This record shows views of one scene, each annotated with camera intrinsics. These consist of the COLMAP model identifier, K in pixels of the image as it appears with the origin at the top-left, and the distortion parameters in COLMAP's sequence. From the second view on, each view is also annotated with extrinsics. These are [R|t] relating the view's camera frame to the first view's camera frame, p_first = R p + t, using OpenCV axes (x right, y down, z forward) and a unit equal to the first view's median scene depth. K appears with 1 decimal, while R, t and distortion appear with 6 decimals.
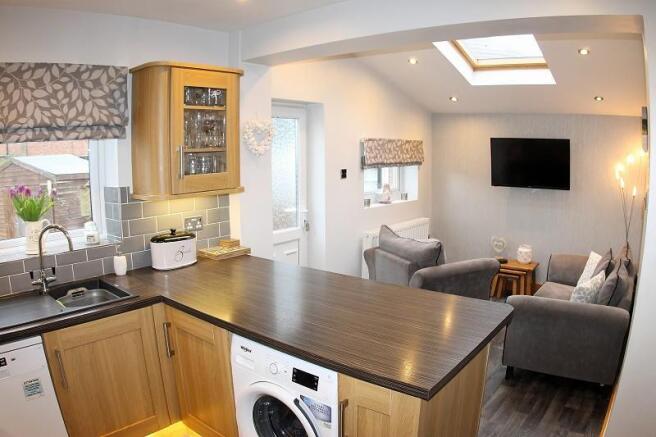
lens RADIAL K [[493.6, 0, 328.0], [0, 493.6, 218.5], [0, 0, 1]] dist [-0.365663, 0.146773]
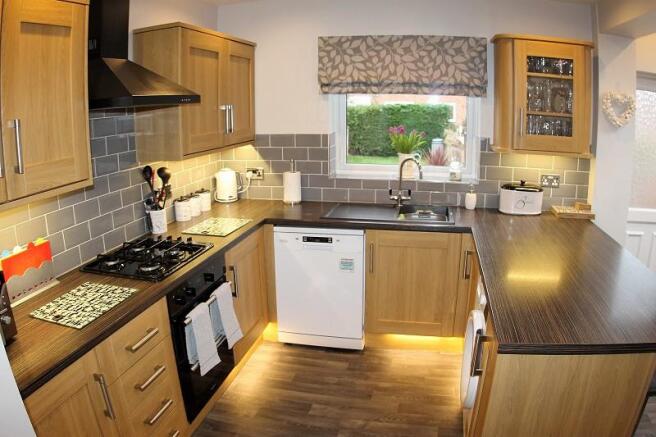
lens RADIAL K [[493.6, 0, 328.0], [0, 493.6, 218.5], [0, 0, 1]] dist [-0.365663, 0.146773]
pose [[0.422412, 0.199408, -0.884197, 0.525832], [-0.128199, 0.978837, 0.159507, -0.006318], [0.897292, 0.045976, 0.439037, 0.116278]]
